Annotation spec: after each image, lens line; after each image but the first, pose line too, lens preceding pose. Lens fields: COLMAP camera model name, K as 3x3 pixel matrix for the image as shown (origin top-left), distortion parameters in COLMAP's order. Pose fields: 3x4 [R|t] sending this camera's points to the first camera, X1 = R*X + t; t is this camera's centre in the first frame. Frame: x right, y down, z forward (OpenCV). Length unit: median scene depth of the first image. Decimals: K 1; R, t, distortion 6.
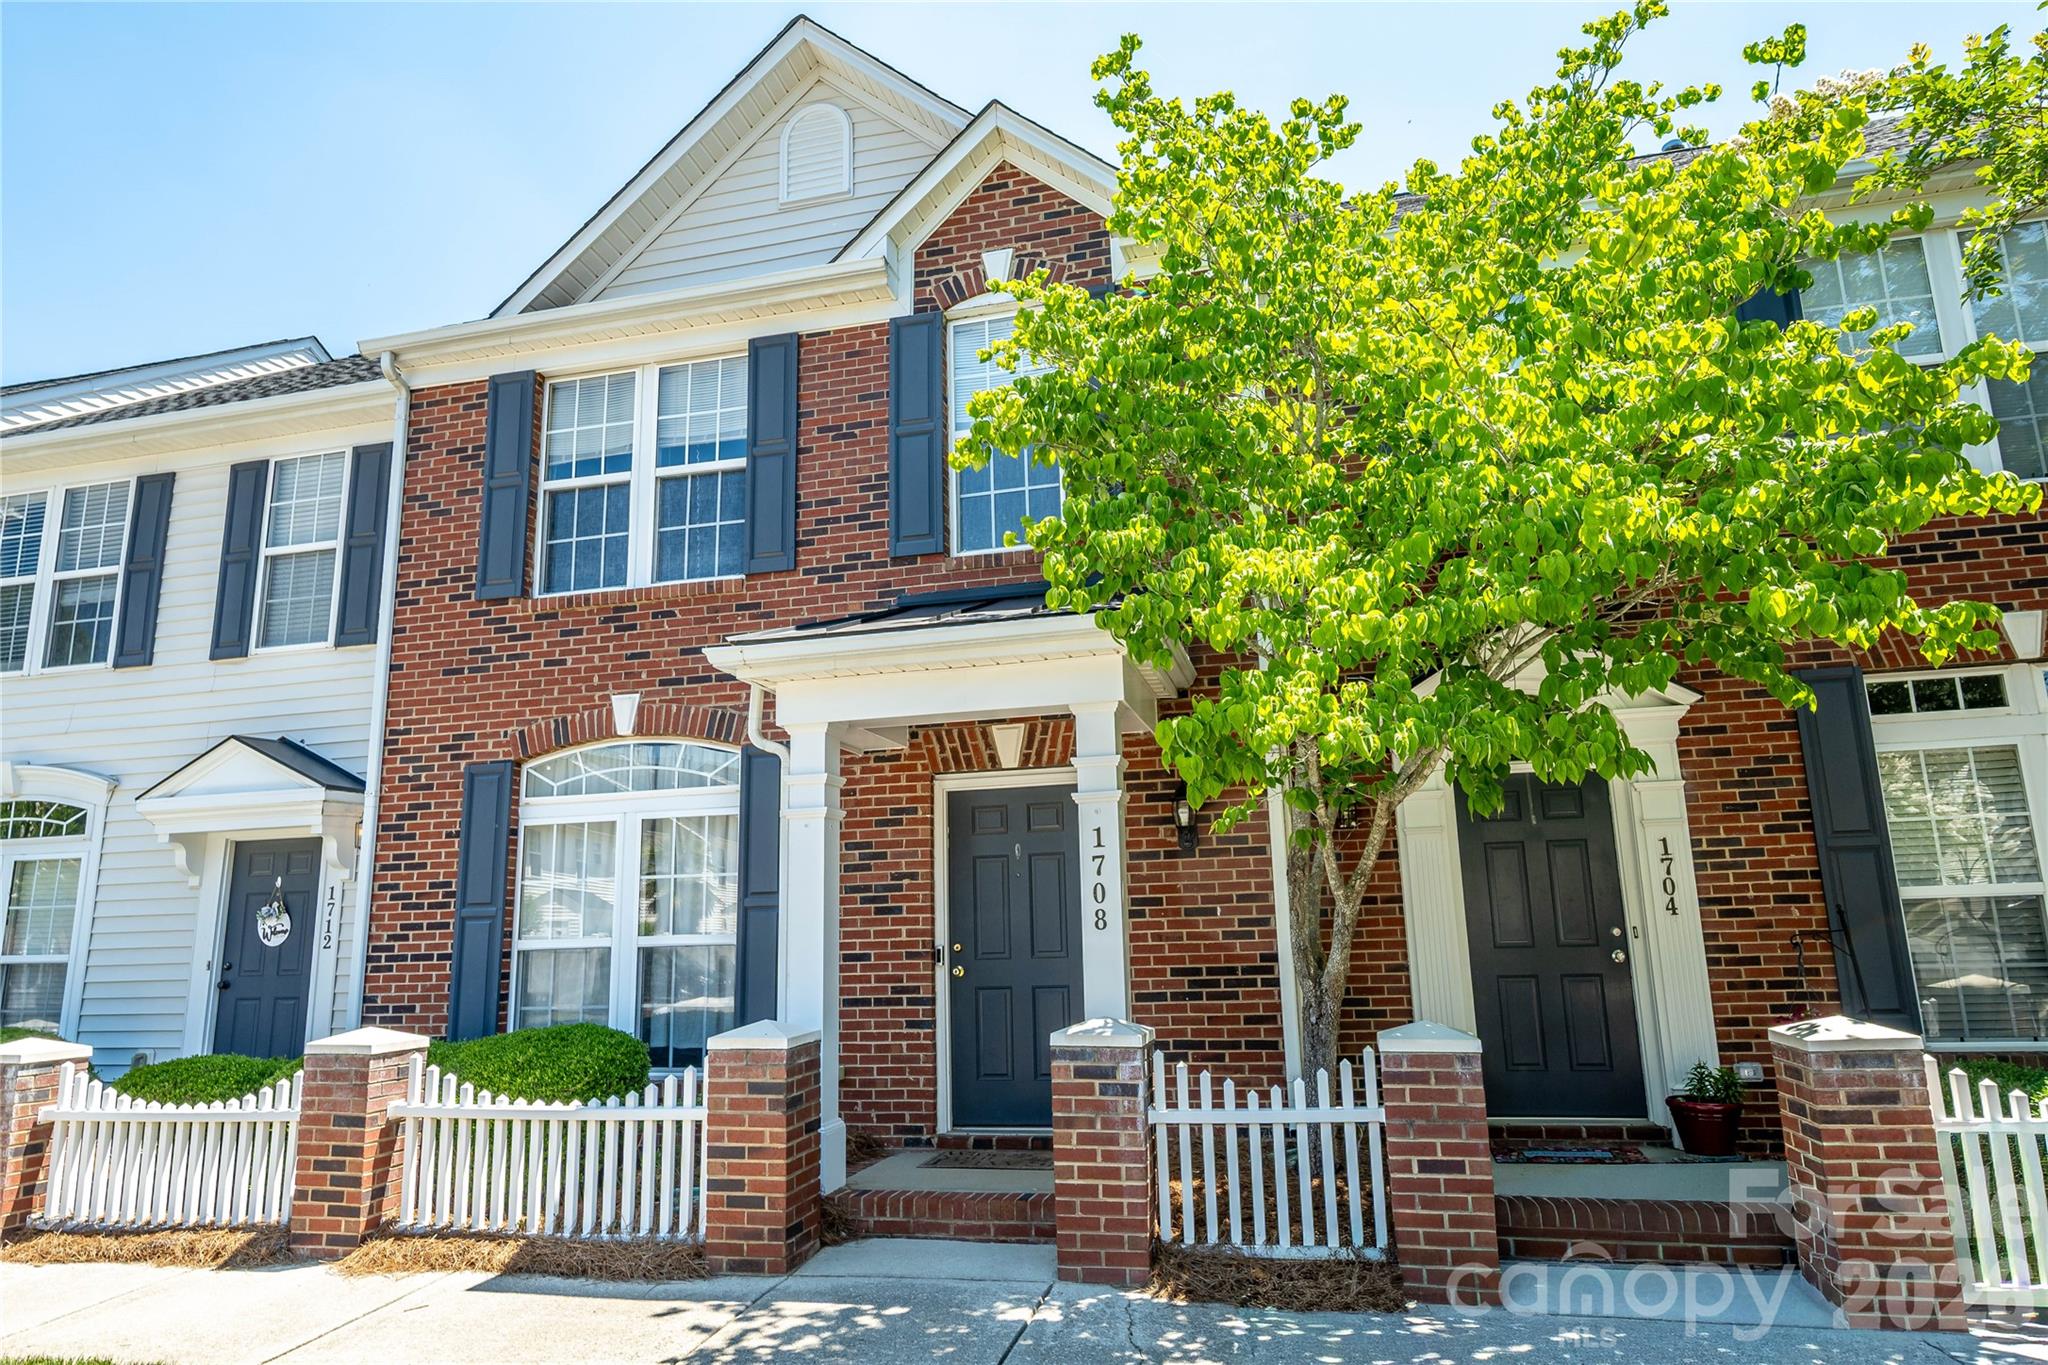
lens RADIAL K [[1247.3, 0, 1024.0], [0, 1247.3, 682.5], [0, 0, 1]] dist [-0.001249, 0.001401]
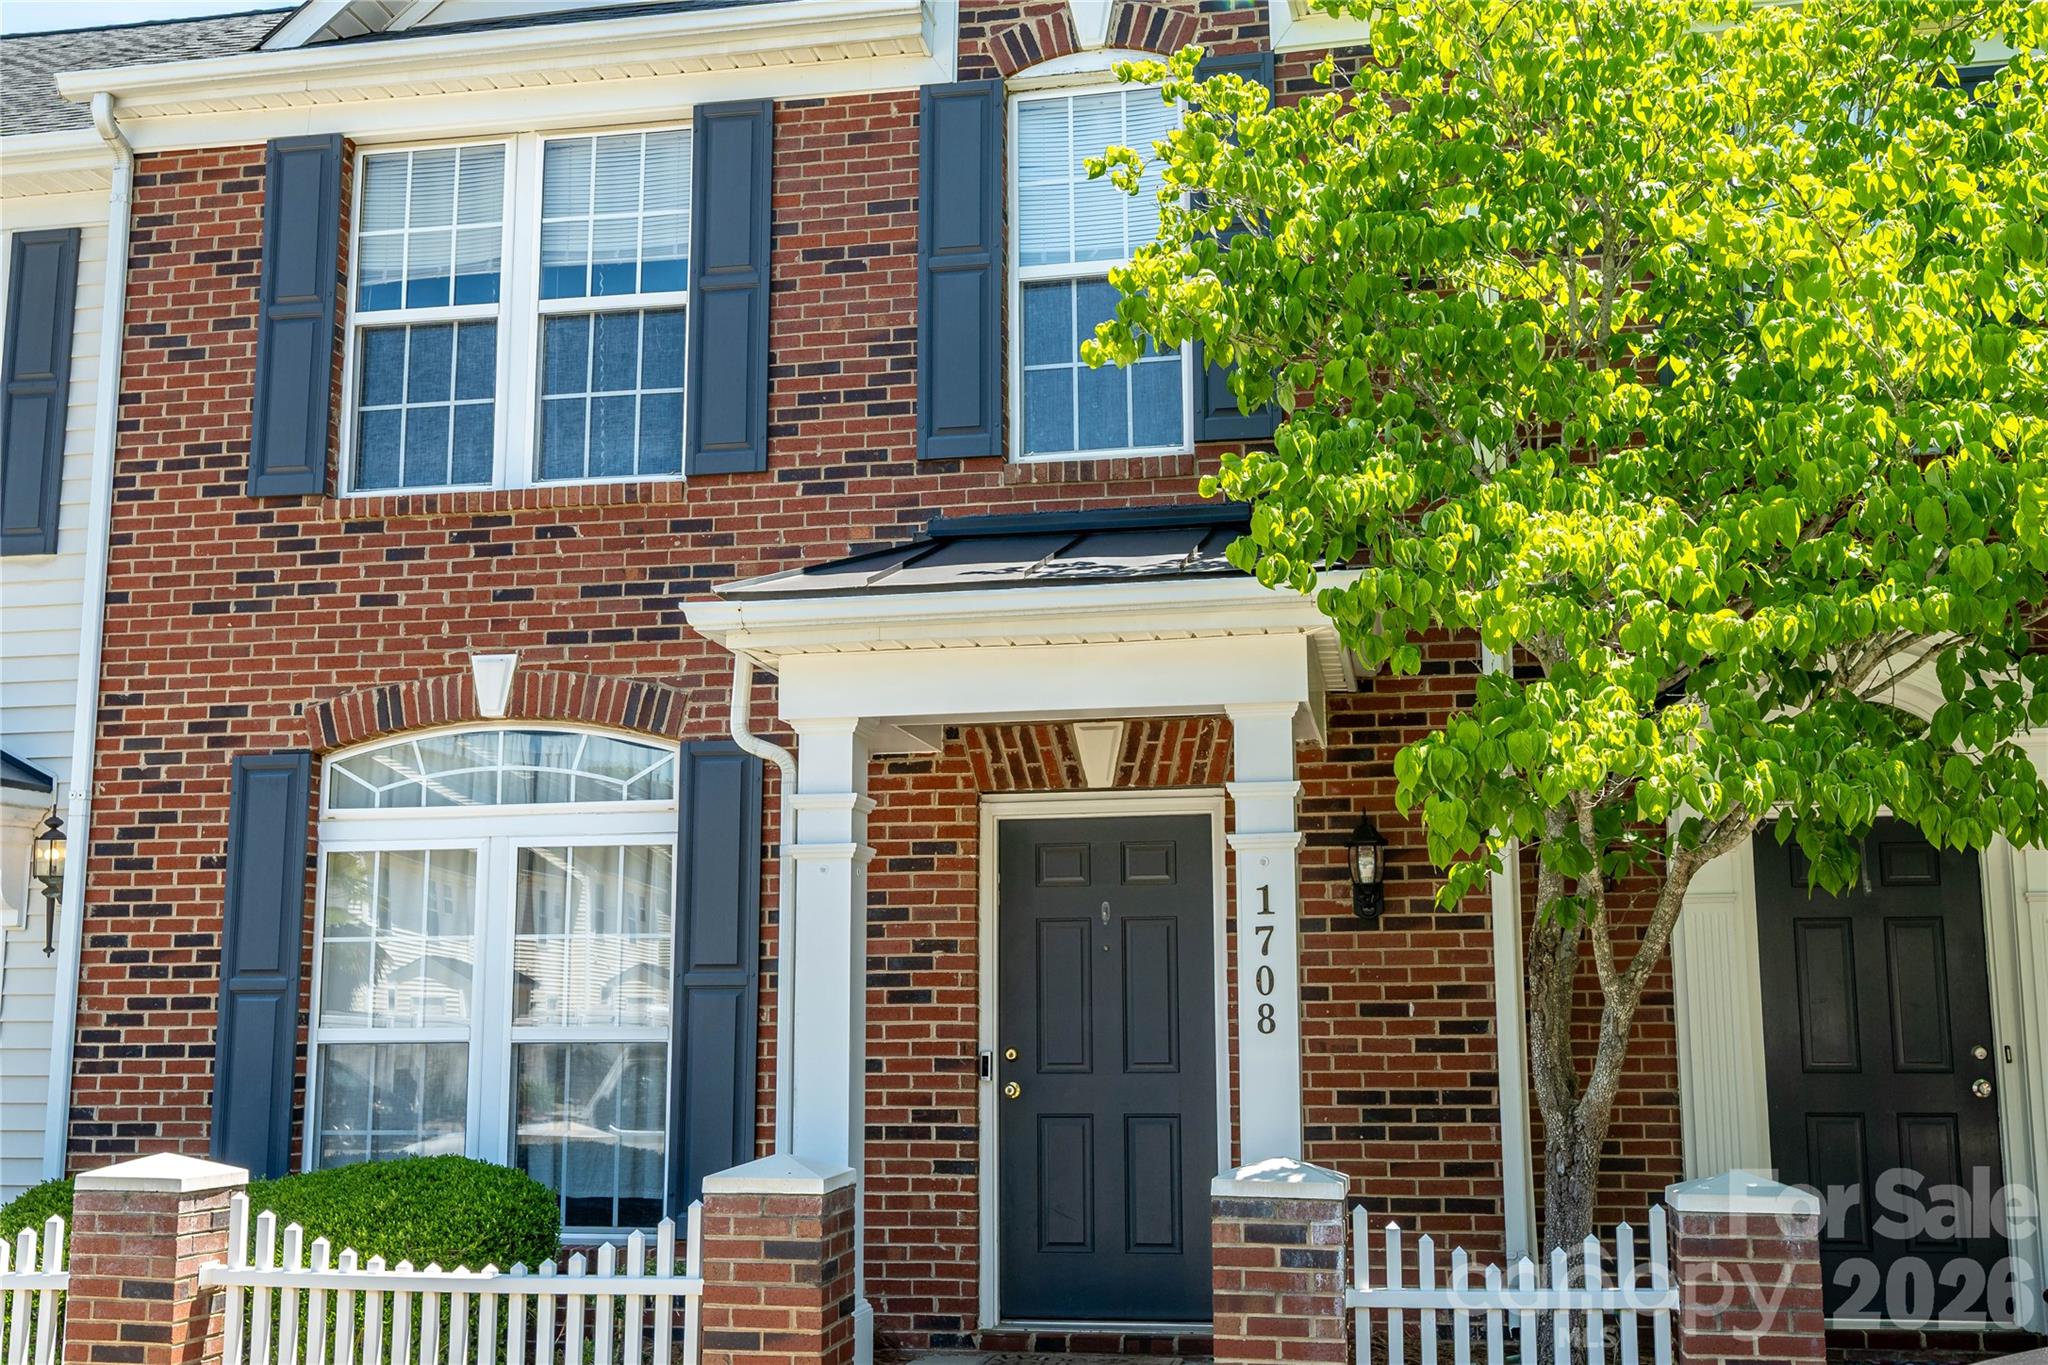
lens RADIAL K [[2162.1, 0, 1024.0], [0, 2162.1, 682.5], [0, 0, 1]] dist [-0.001324, -0.001570]
pose [[0.998128, 0.031415, 0.052480, -0.113775], [-0.033331, 0.998794, 0.036046, -0.027825], [-0.051285, -0.037727, 0.997971, -0.145248]]
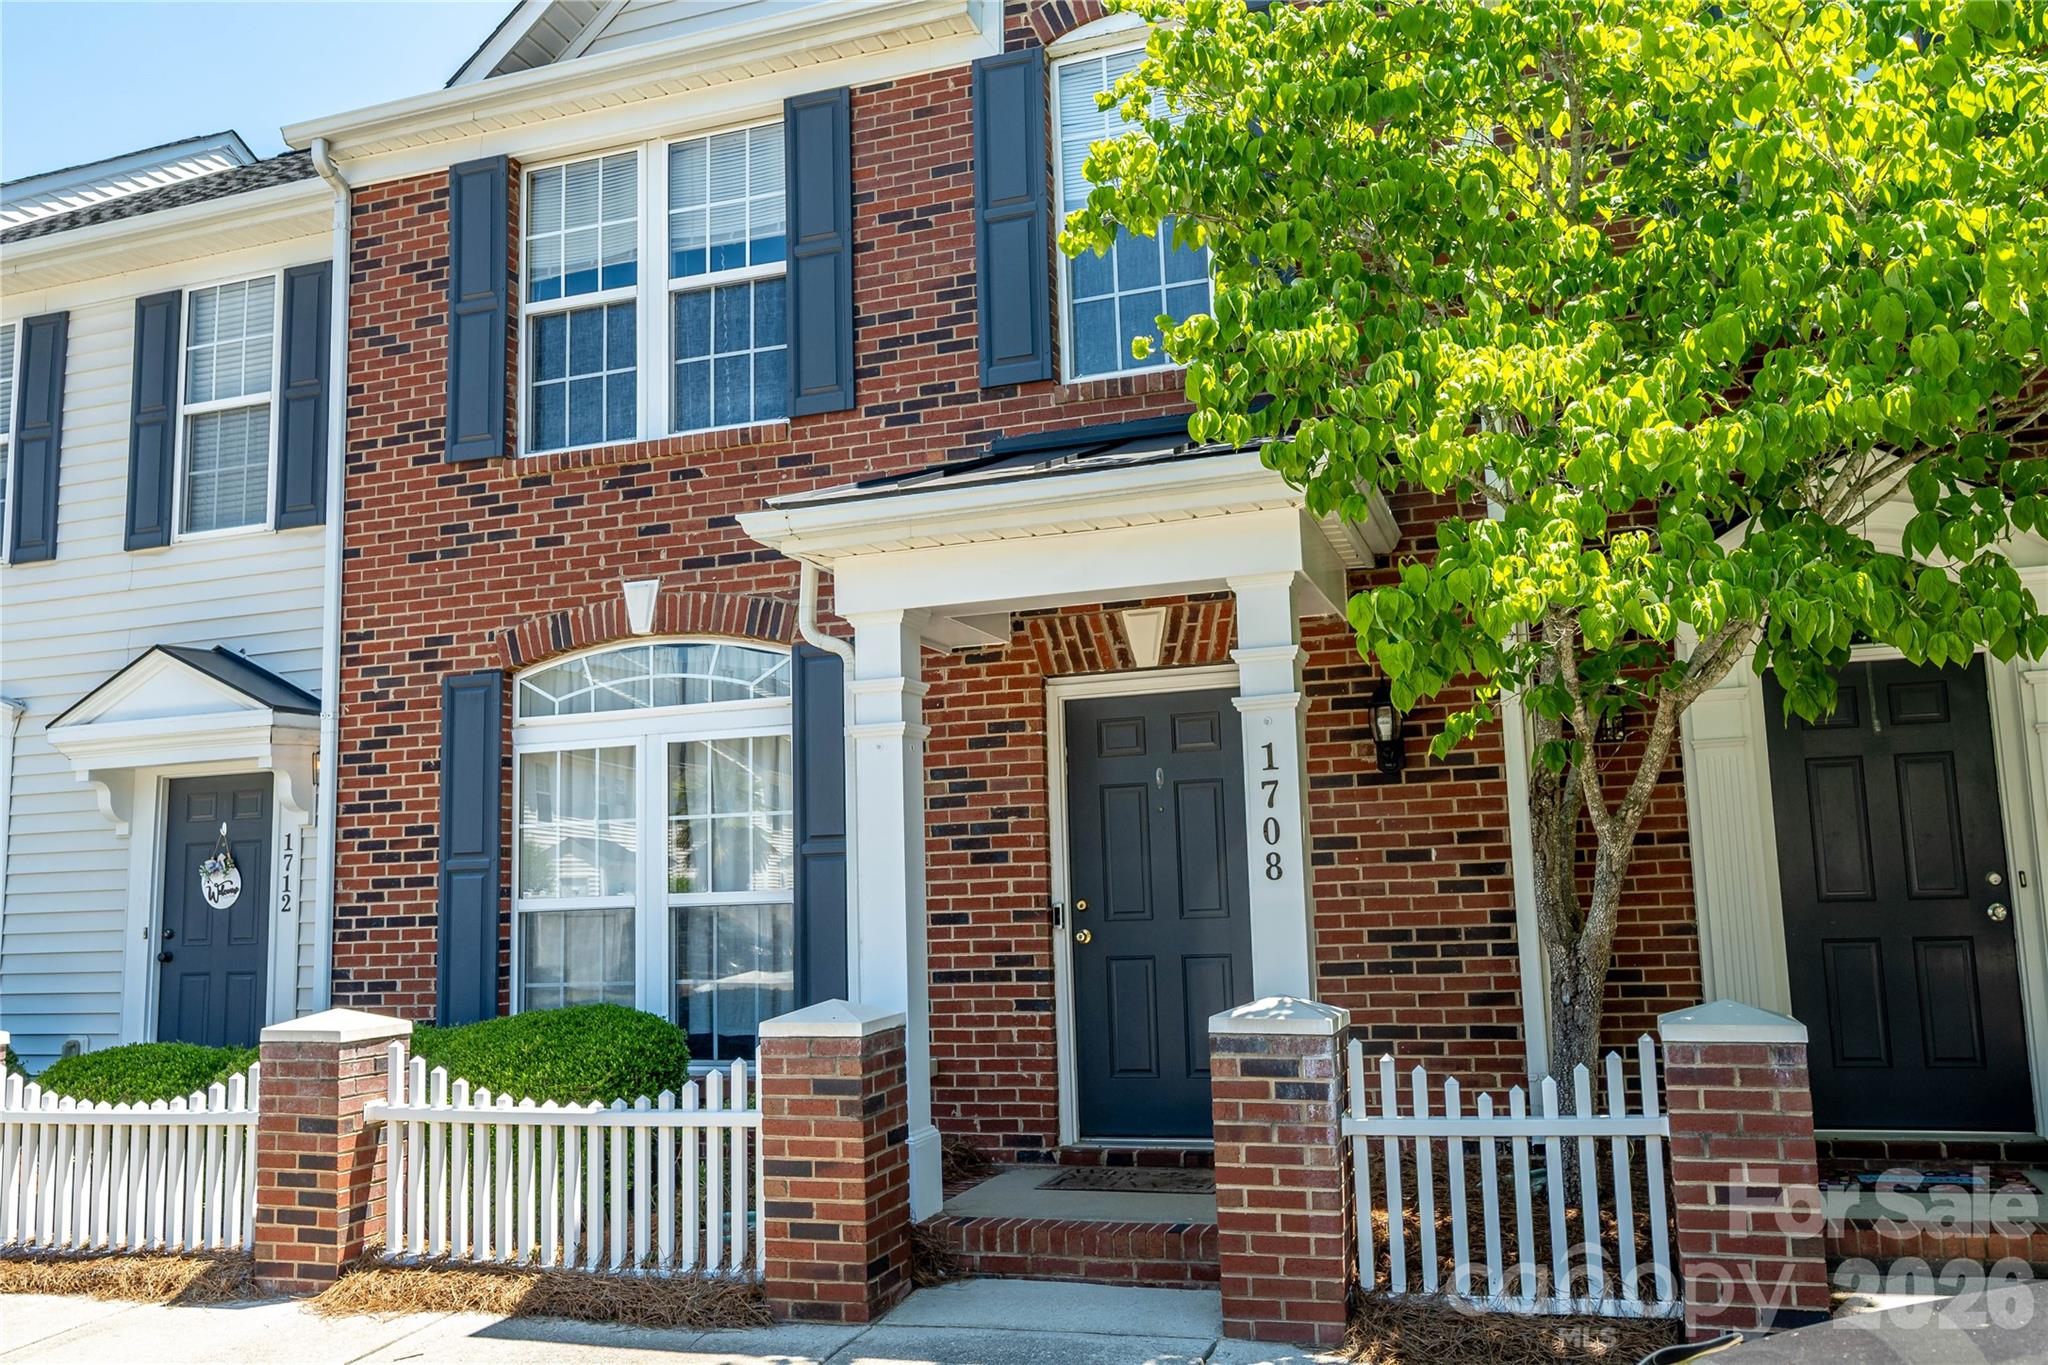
lens RADIAL K [[1632.2, 0, 1024.0], [0, 1632.2, 682.5], [0, 0, 1]] dist [-0.003362, 0.005762]
pose [[0.996272, -0.016736, -0.084628, -0.002149], [0.022738, 0.997255, 0.070465, 0.007184], [0.083216, -0.072126, 0.993918, 0.023368]]
